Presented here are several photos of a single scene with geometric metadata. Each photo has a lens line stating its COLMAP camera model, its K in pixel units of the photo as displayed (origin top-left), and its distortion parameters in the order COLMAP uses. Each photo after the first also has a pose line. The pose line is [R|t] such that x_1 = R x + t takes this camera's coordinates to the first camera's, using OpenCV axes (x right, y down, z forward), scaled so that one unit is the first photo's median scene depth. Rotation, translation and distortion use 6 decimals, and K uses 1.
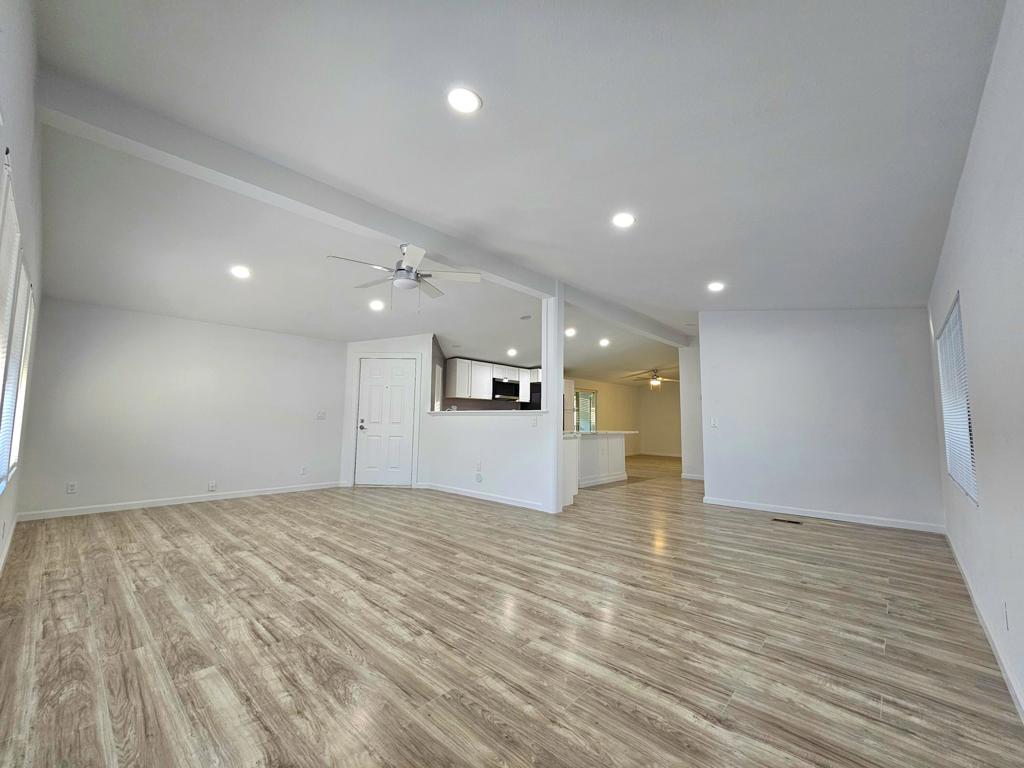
lens RADIAL K [[419.9, 0, 510.6], [0, 419.9, 385.8], [0, 0, 1]] dist [-0.002896, 0.000760]
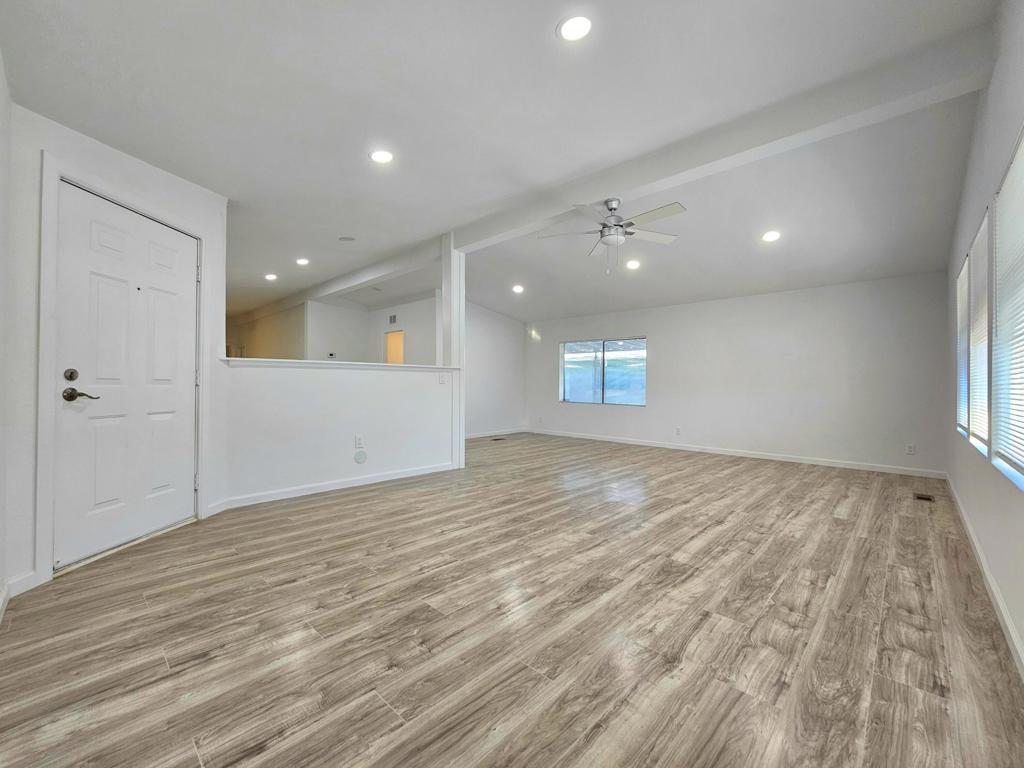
lens RADIAL K [[419.9, 0, 512.7], [0, 419.9, 404.2], [0, 0, 1]] dist [-0.002896, 0.000760]
pose [[0.014945, -0.059576, 0.998112, -1.574416], [-0.088237, 0.994250, 0.060666, 0.131240], [-0.995987, -0.088977, 0.009603, 1.514617]]
